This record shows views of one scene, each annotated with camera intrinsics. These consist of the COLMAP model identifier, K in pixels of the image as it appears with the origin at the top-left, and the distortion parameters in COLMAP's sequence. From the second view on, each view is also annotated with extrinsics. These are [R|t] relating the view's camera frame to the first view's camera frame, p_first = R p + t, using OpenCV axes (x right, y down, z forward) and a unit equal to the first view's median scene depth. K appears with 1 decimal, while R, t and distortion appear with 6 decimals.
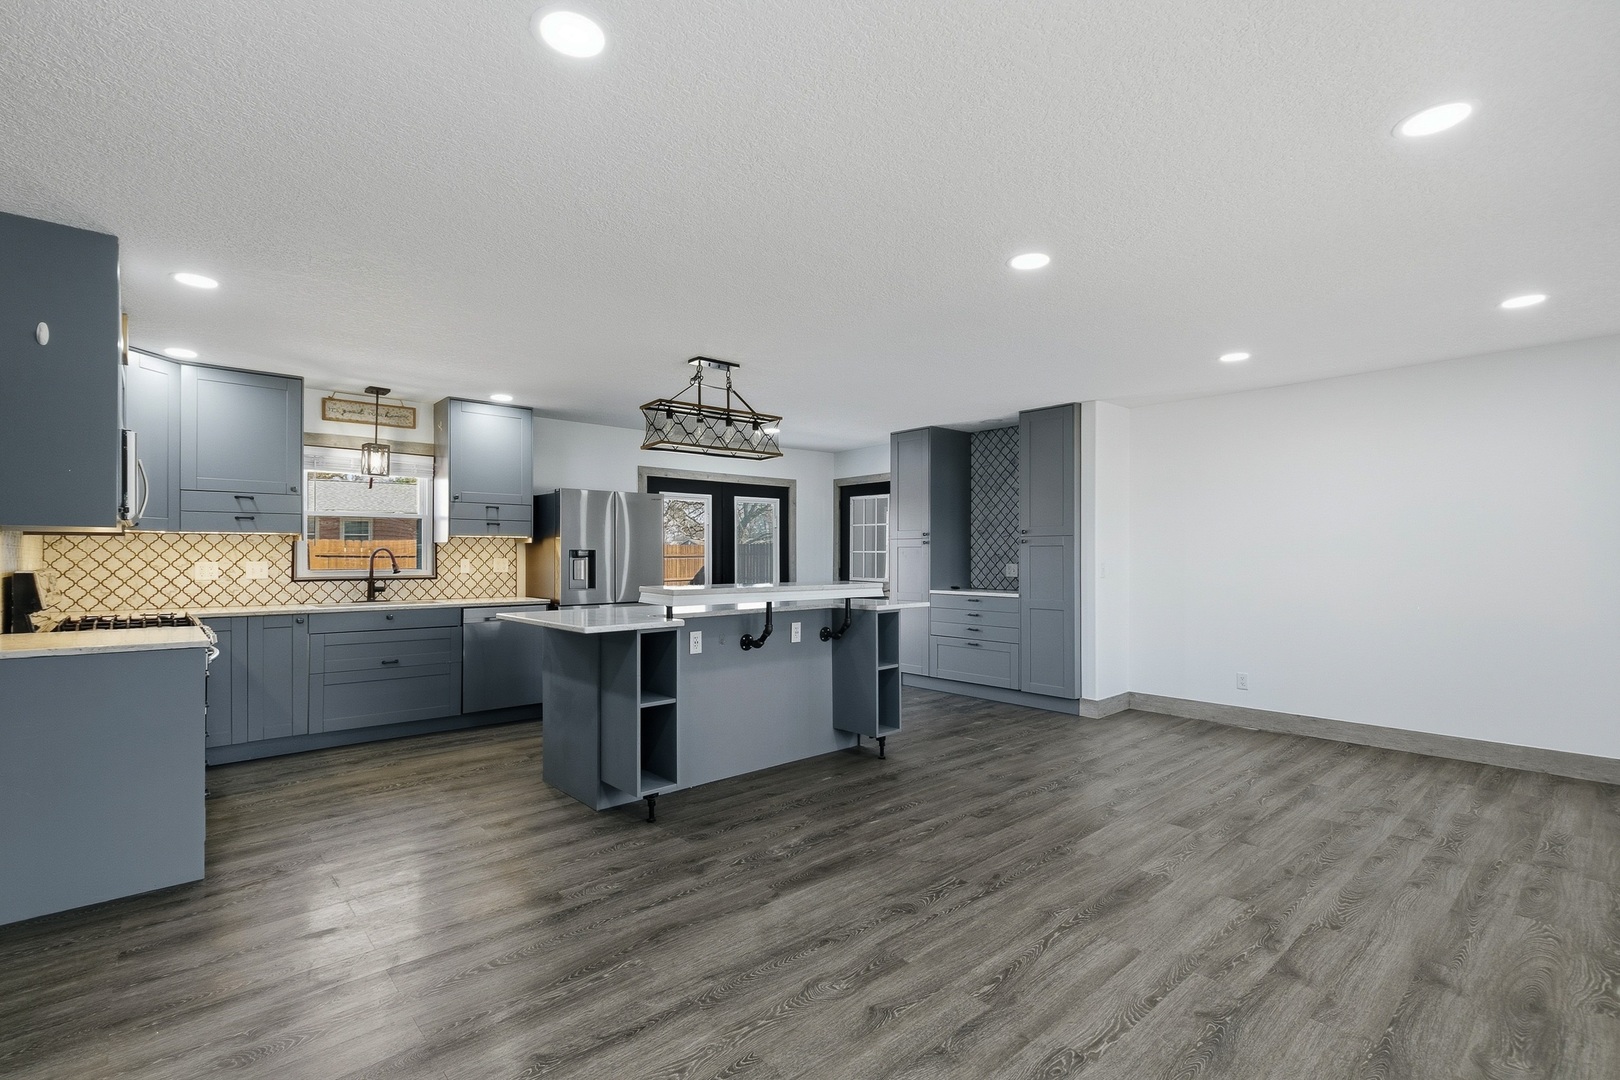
lens RADIAL K [[730.9, 0, 808.7], [0, 730.9, 530.5], [0, 0, 1]] dist [0.004431, -0.003719]
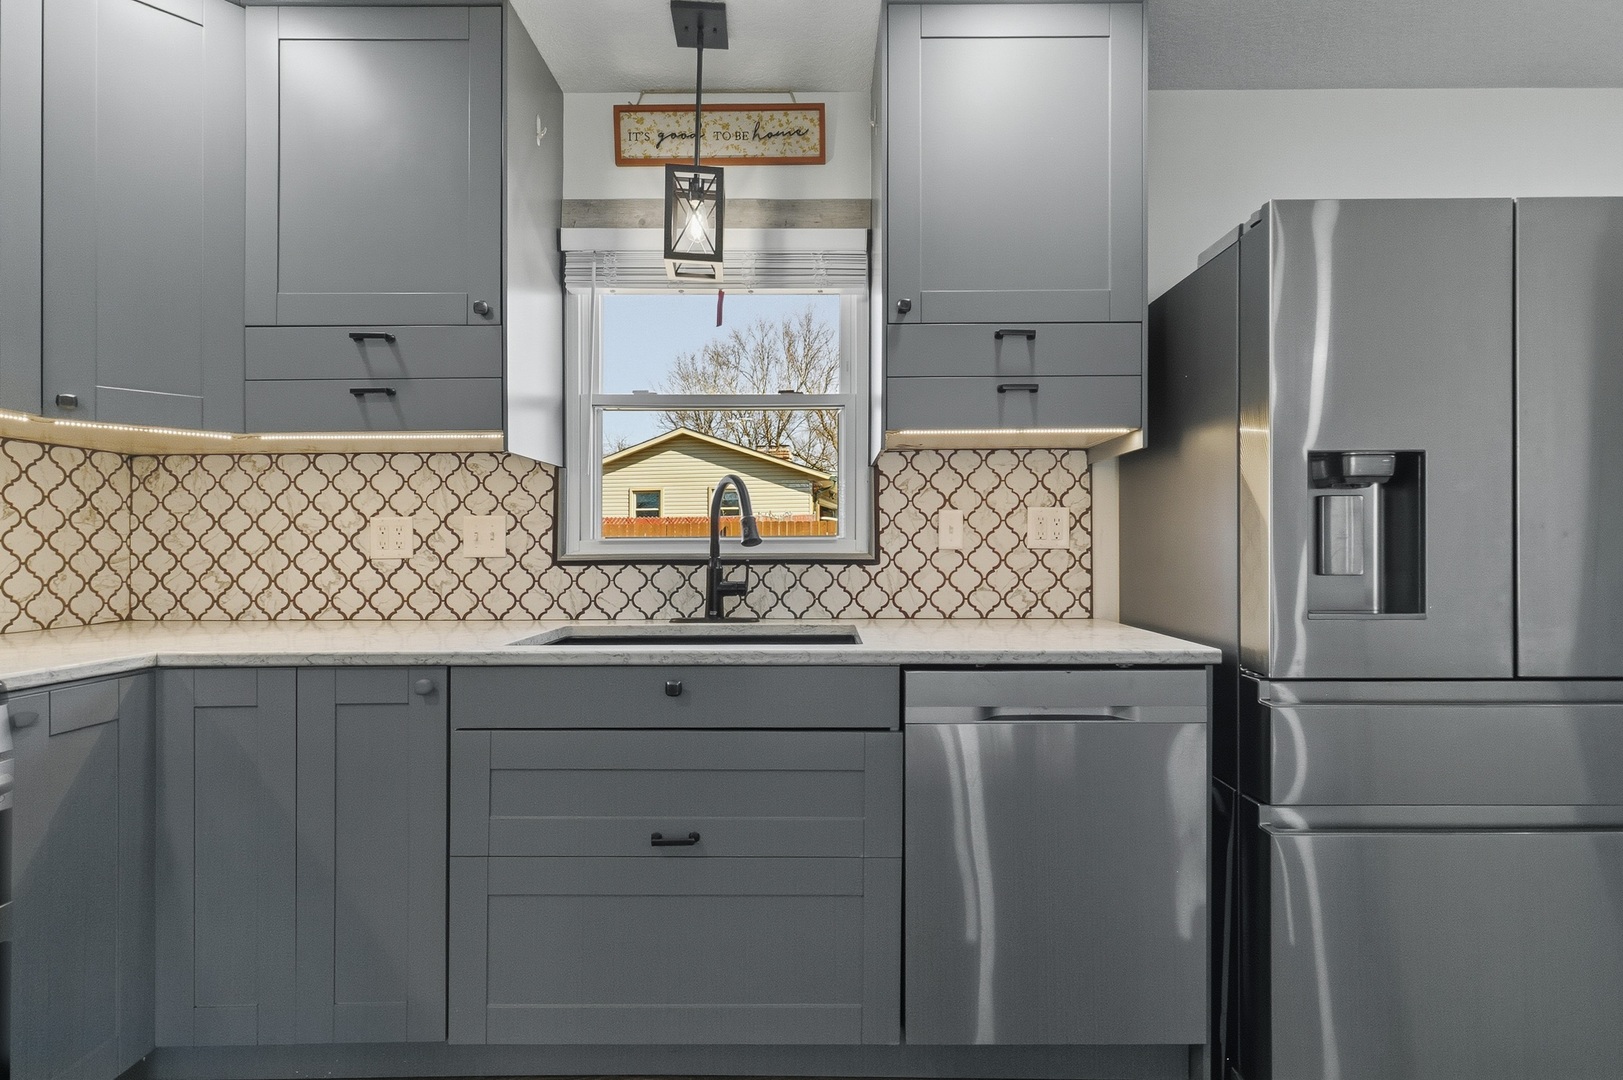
lens RADIAL K [[732.2, 0, 818.6], [0, 732.2, 537.9], [0, 0, 1]] dist [0.004431, -0.003719]
pose [[0.745020, -0.005836, -0.667016, -0.340586], [0.027503, 0.999380, 0.021975, 0.053006], [0.666474, -0.034717, 0.744719, 0.842710]]
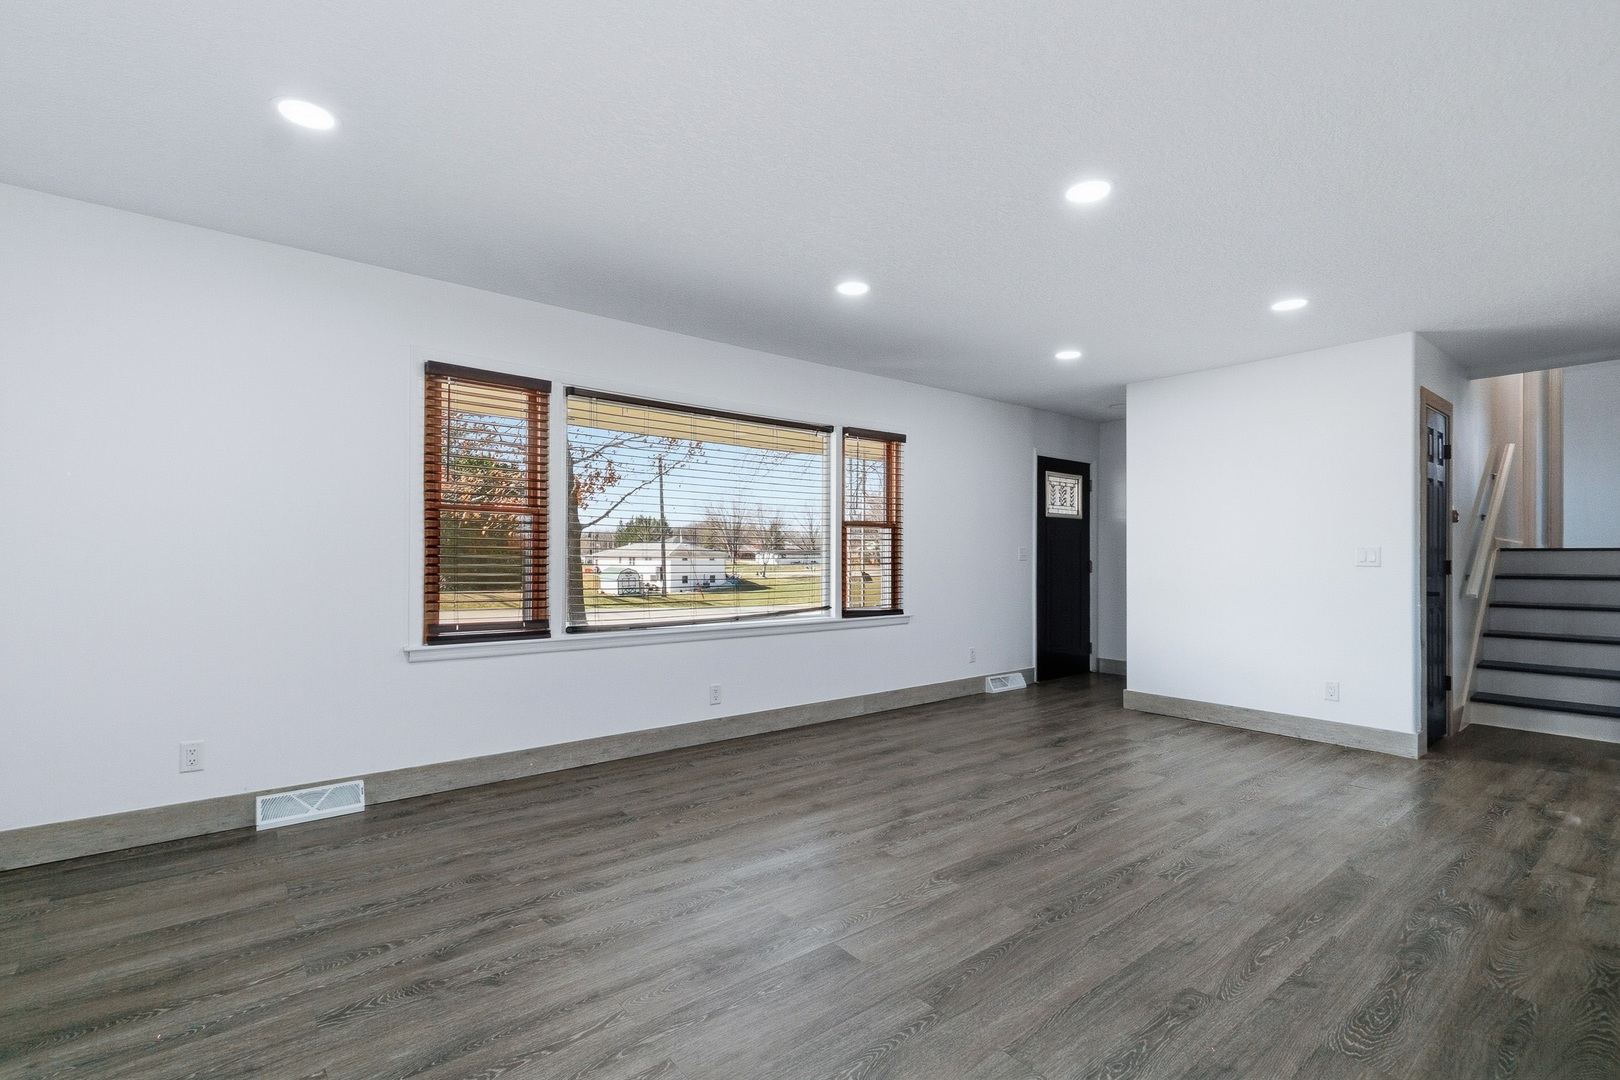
lens RADIAL K [[730.9, 0, 786.9], [0, 730.9, 558.5], [0, 0, 1]] dist [0.004431, -0.003719]
pose [[-0.996963, -0.001087, 0.077868, 0.359948], [-0.003959, 0.999317, -0.036740, 0.065242], [-0.077775, -0.036937, -0.996286, 1.155892]]
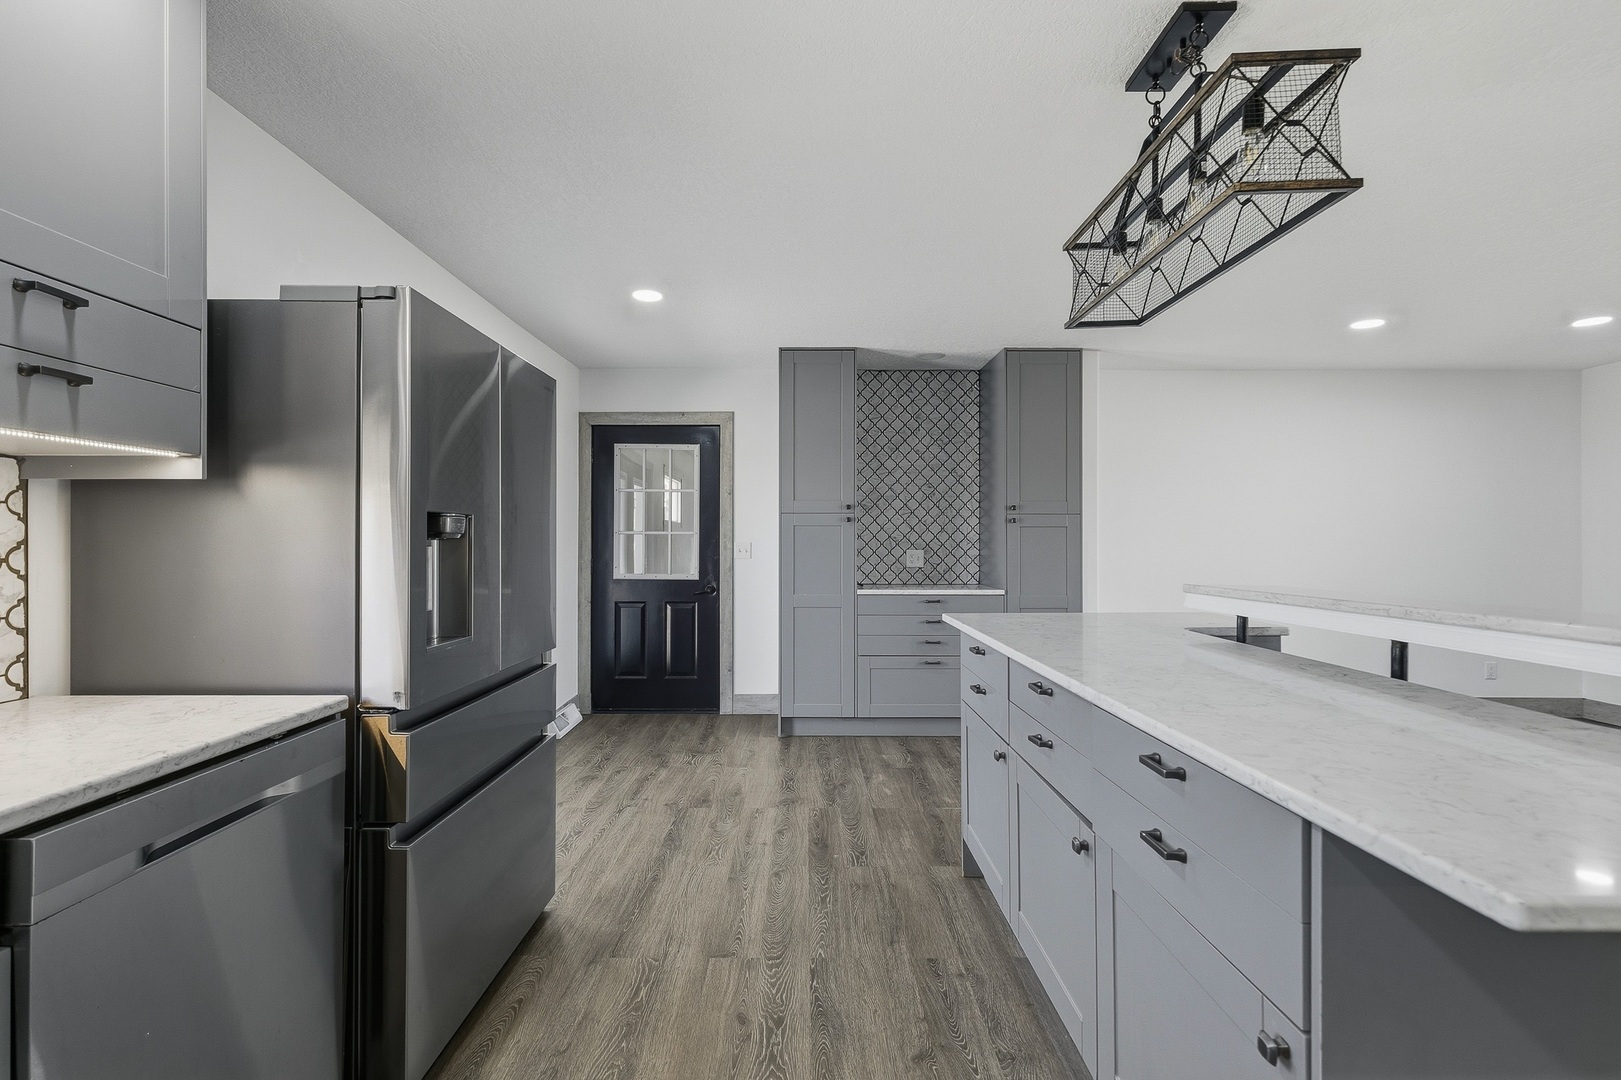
lens RADIAL K [[731.3, 0, 803.0], [0, 731.3, 537.4], [0, 0, 1]] dist [0.004431, -0.003719]
pose [[0.673829, 0.007360, 0.738851, -0.519934], [-0.030197, 0.999389, 0.017584, 0.032112], [-0.738270, -0.034160, 0.673640, 0.829028]]
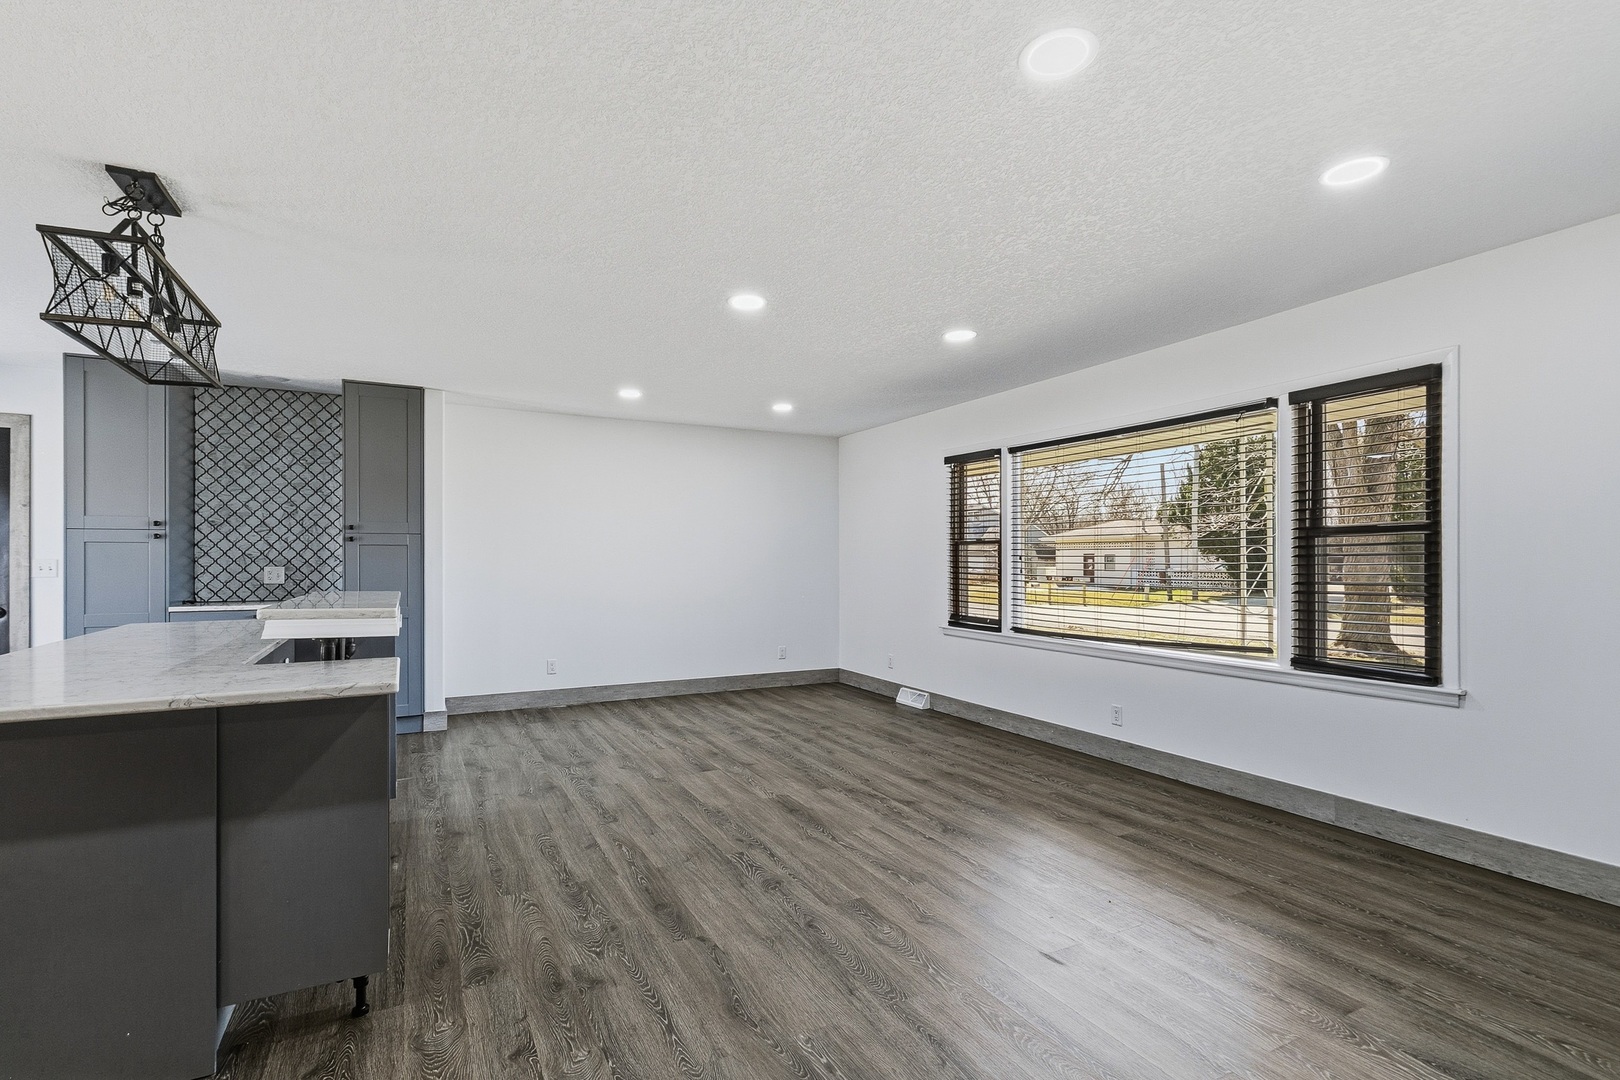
lens RADIAL K [[743.7, 0, 802.9], [0, 743.7, 568.5], [0, 0, 1]] dist [0.001395, -0.000426]
pose [[0.252902, -0.009717, 0.967443, -0.493626], [-0.037663, 0.999093, 0.019880, 0.015056], [-0.966759, -0.041464, 0.252306, 0.375501]]
